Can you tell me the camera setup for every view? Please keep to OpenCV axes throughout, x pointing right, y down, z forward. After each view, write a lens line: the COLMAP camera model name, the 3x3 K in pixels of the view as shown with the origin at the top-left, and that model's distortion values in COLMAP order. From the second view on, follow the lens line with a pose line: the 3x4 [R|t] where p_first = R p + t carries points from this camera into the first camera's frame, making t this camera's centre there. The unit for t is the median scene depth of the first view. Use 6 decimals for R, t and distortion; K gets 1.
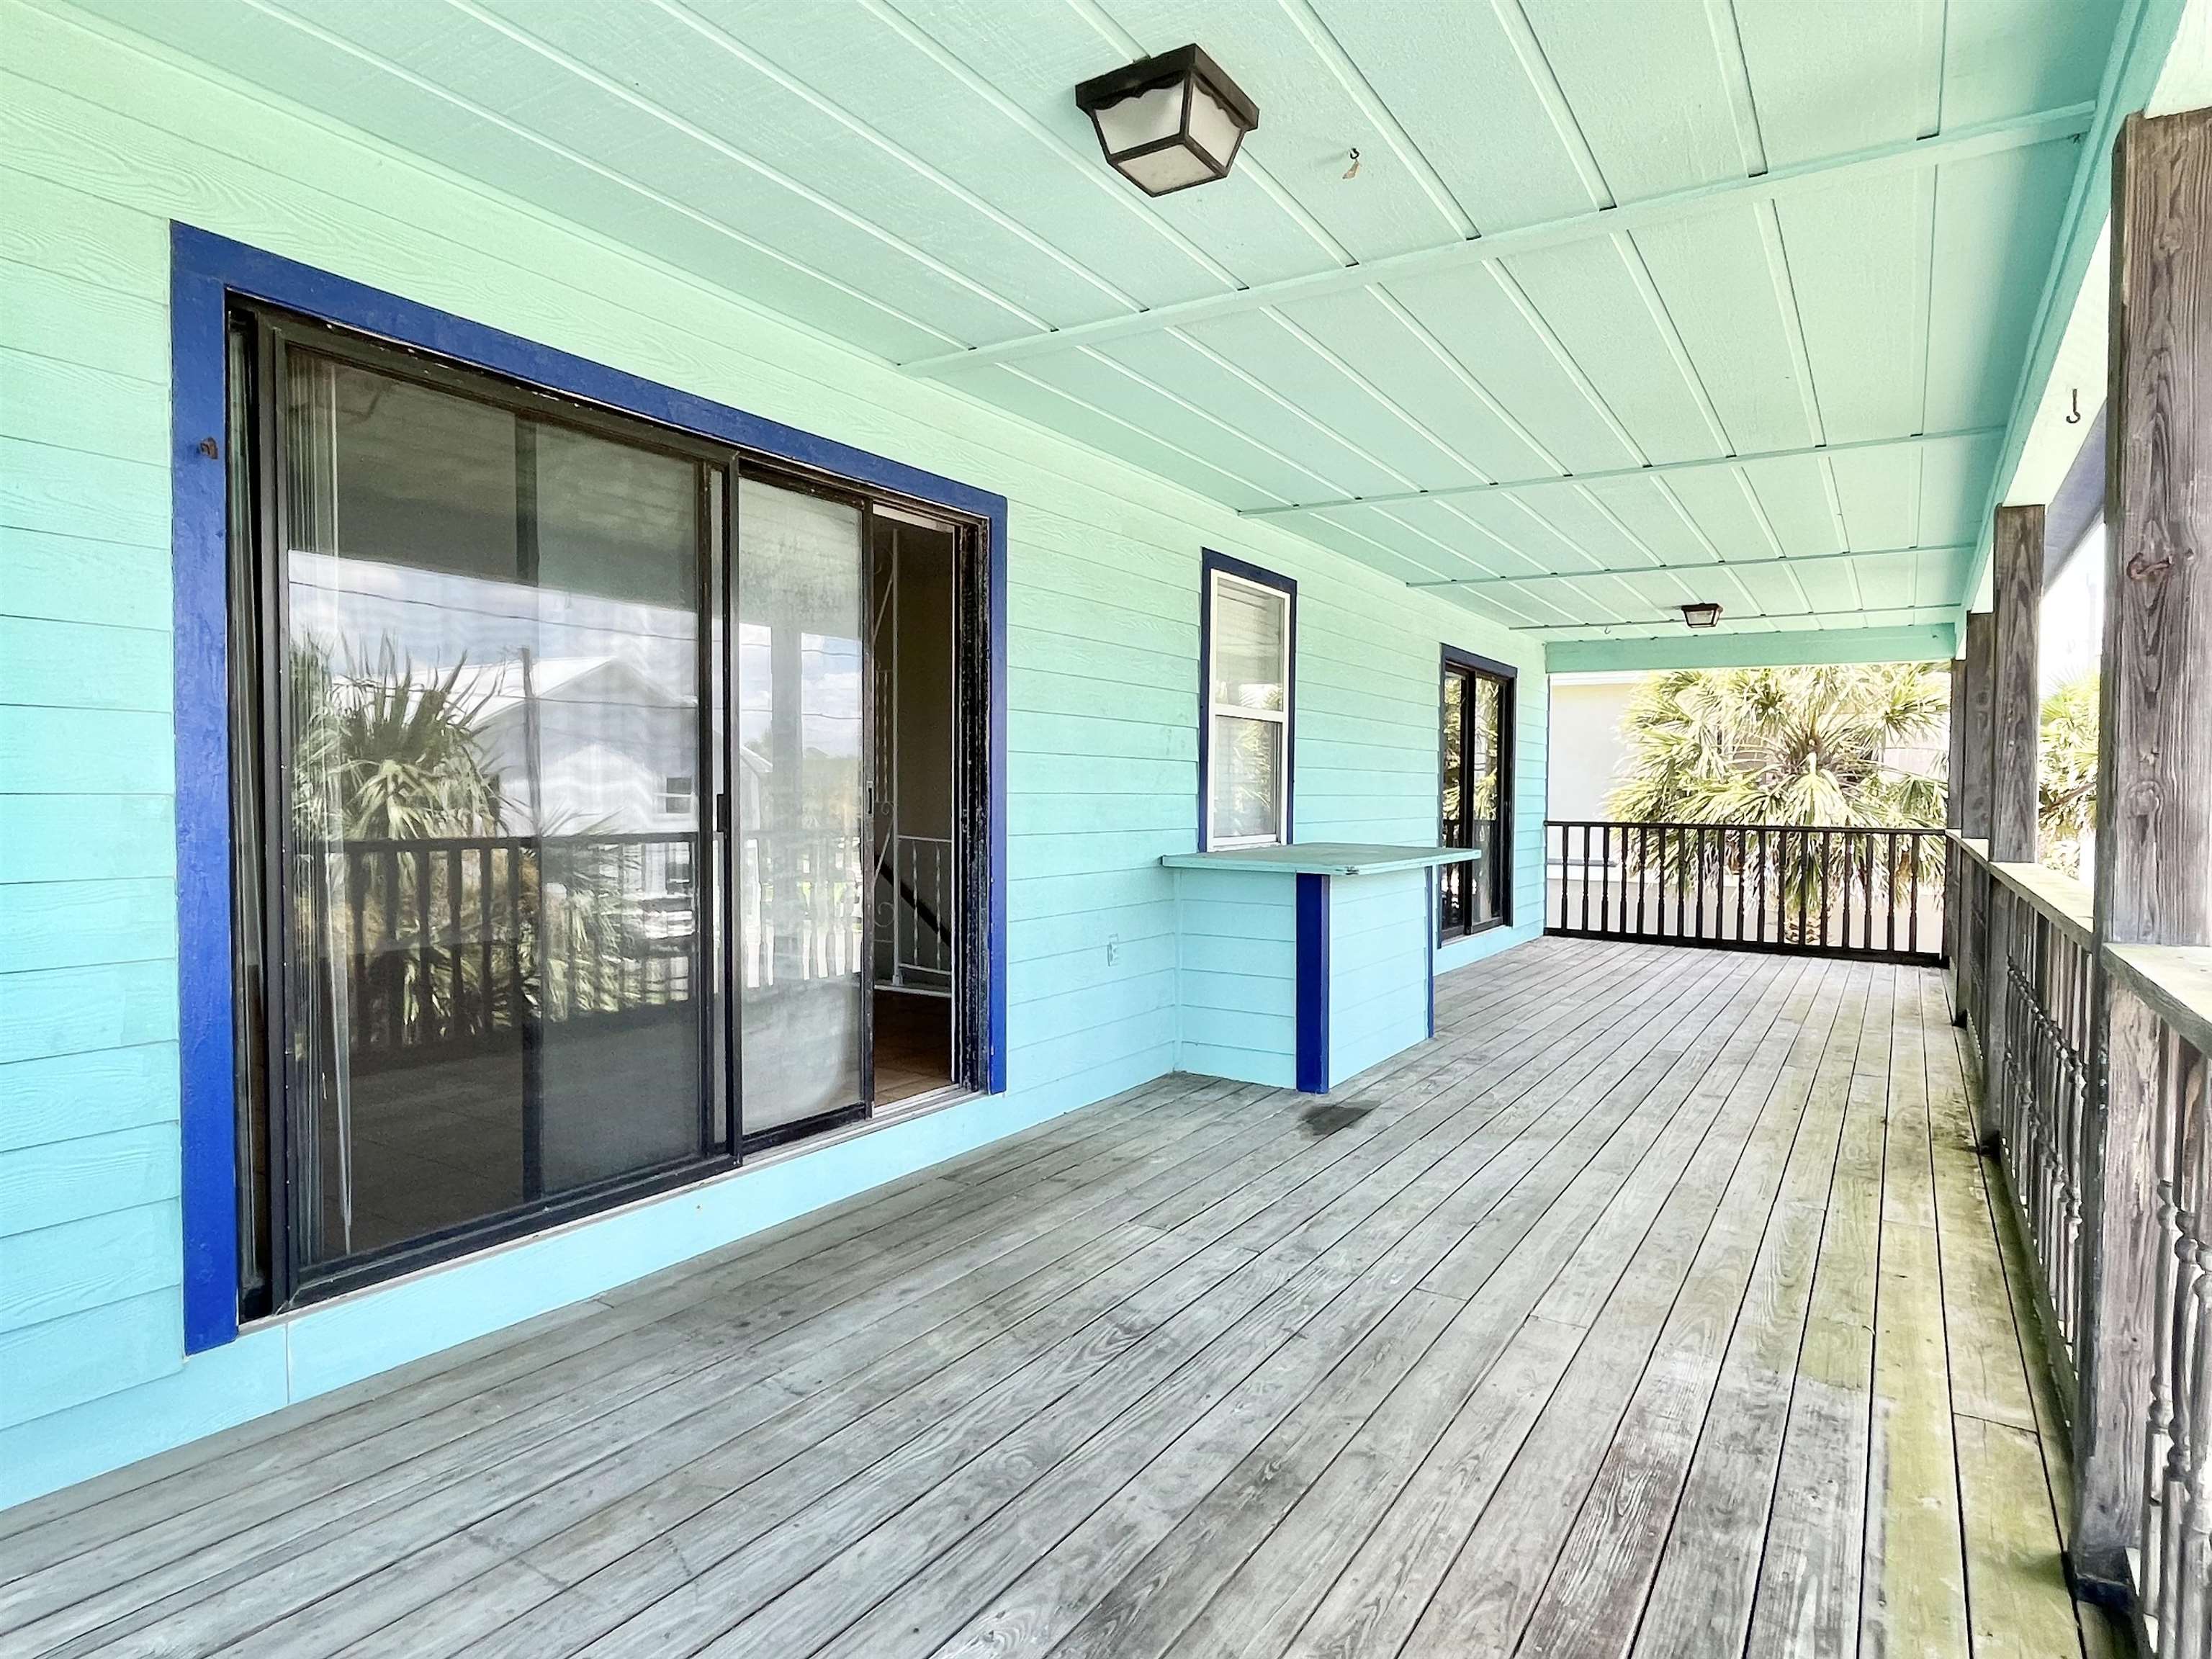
lens RADIAL K [[1259.1, 0, 1106.0], [0, 1259.1, 829.5], [0, 0, 1]] dist [-0.002387, -0.001944]
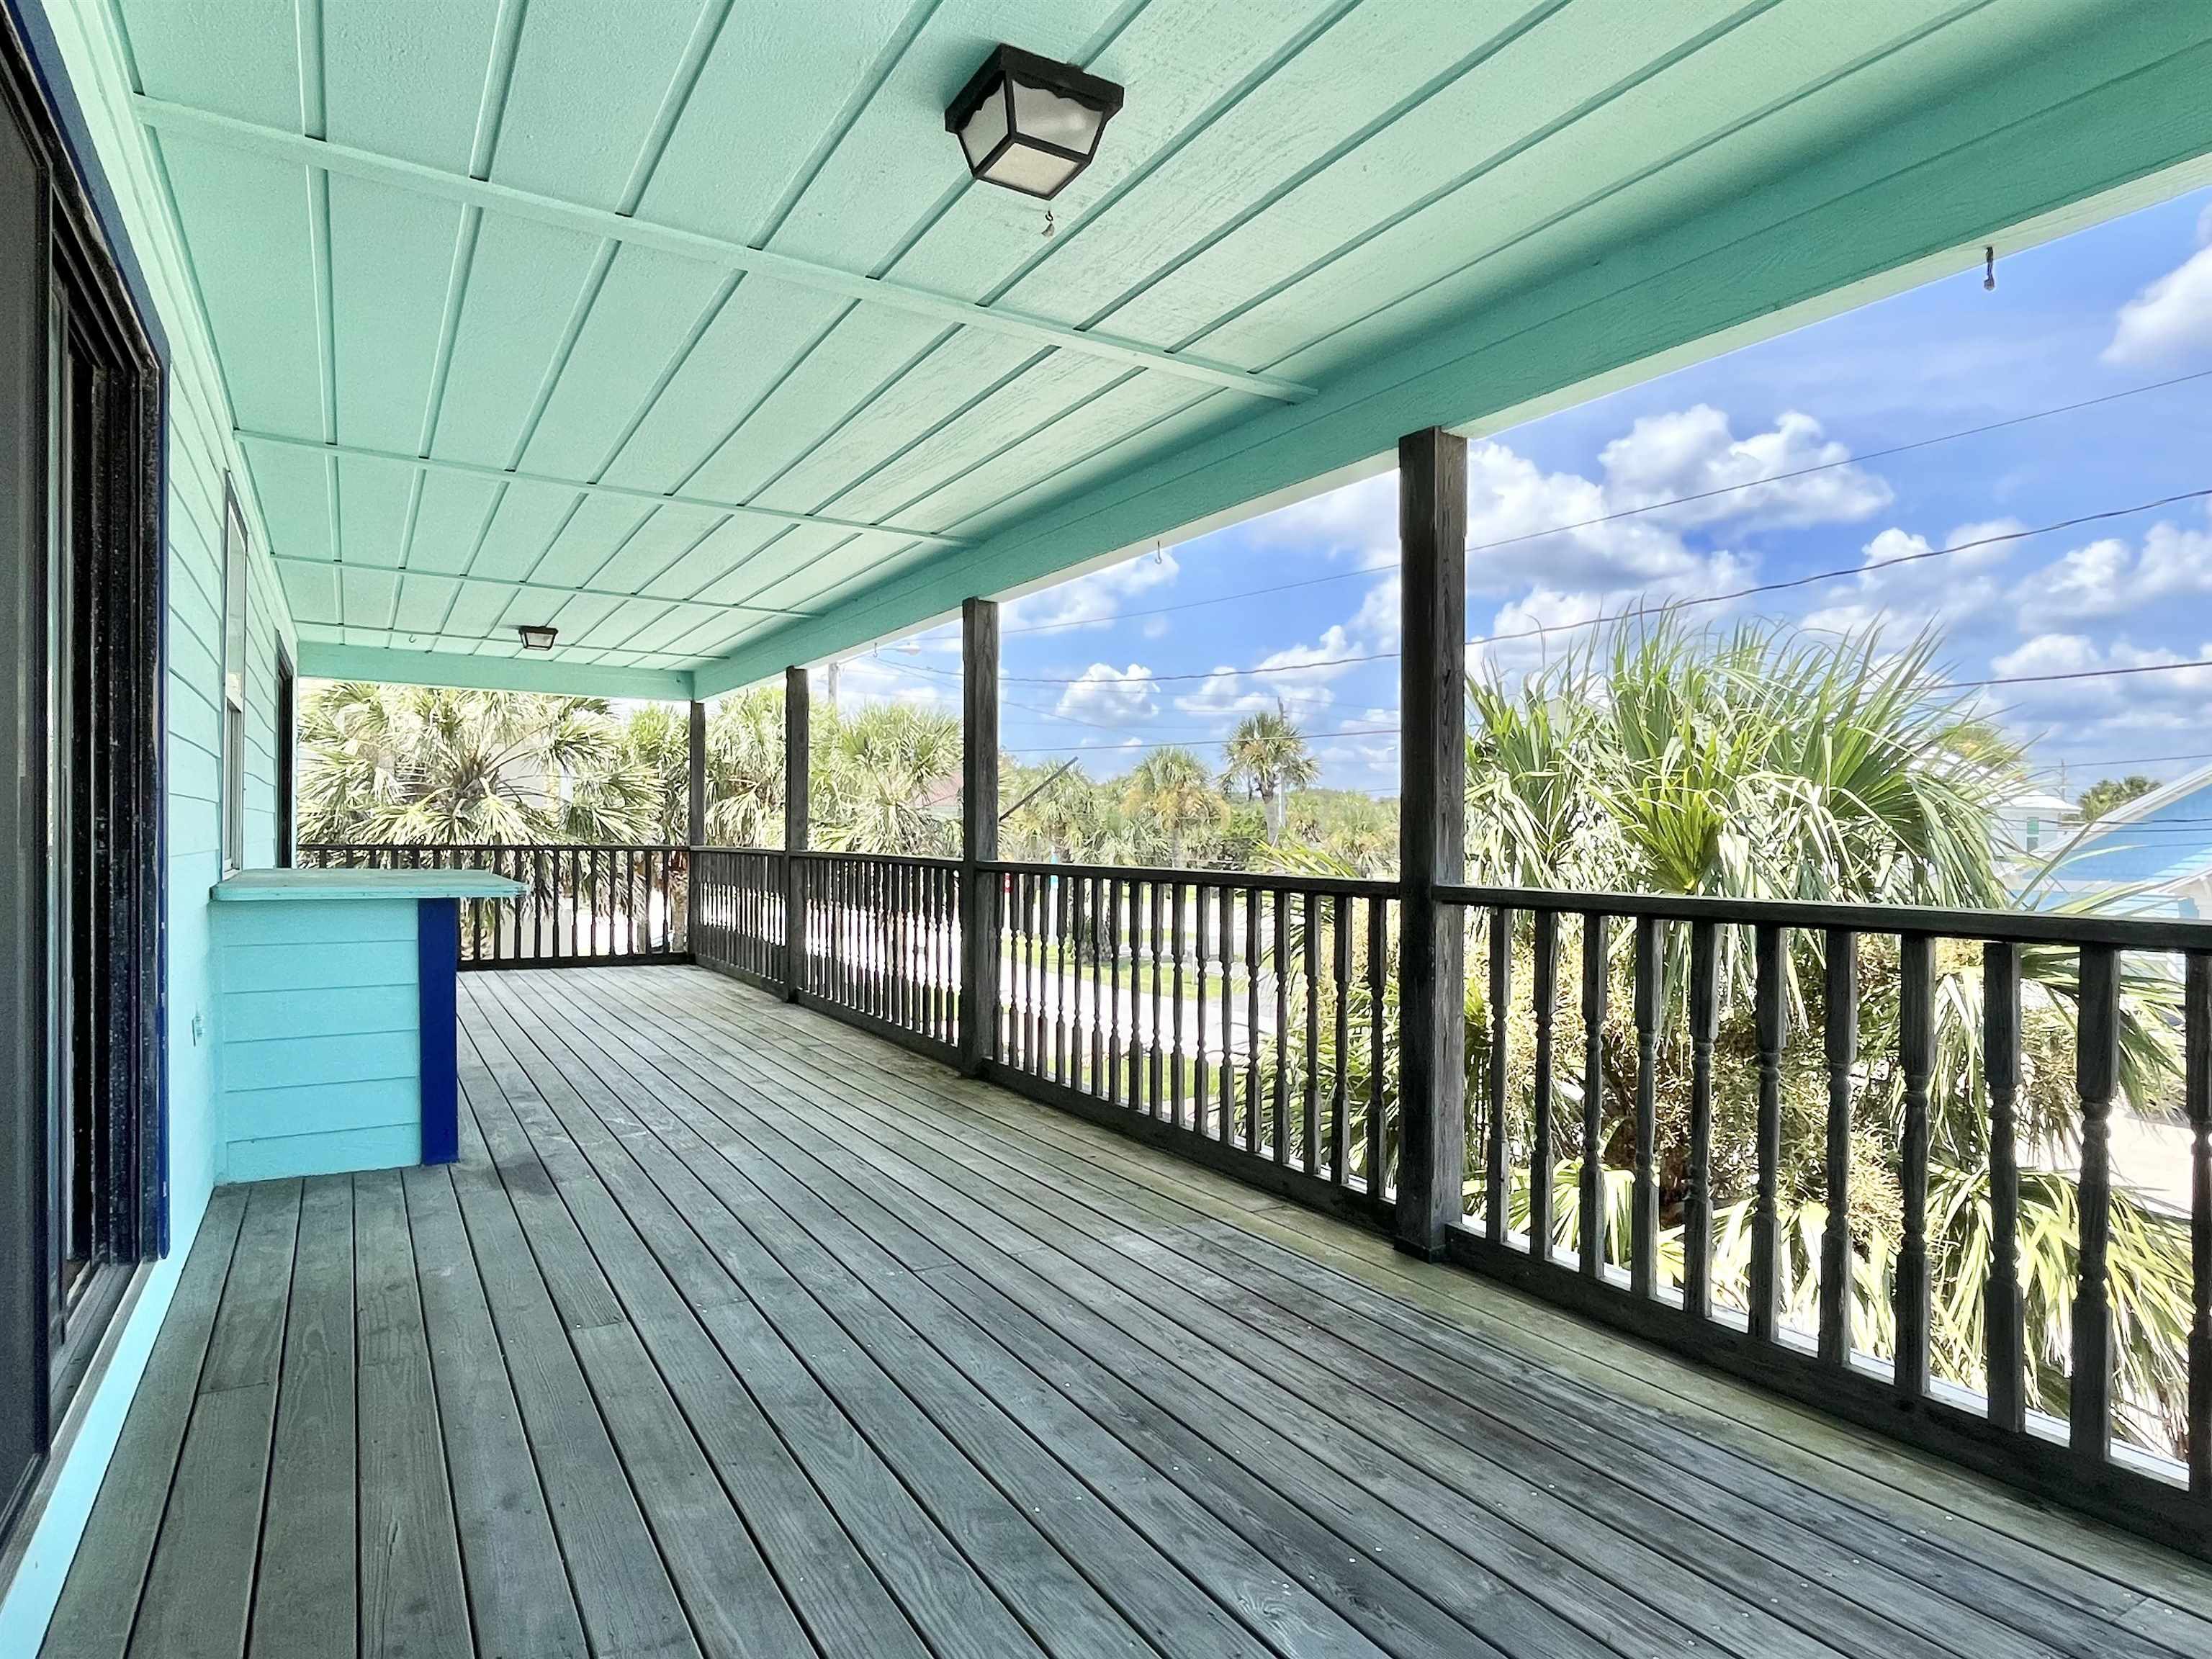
lens RADIAL K [[1259.1, 0, 1106.0], [0, 1259.1, 829.5], [0, 0, 1]] dist [-0.002387, -0.001944]
pose [[0.454907, -0.005948, 0.890519, -0.581472], [0.023768, 0.999703, -0.005464, 0.007345], [-0.890221, 0.023652, 0.454914, 0.355337]]
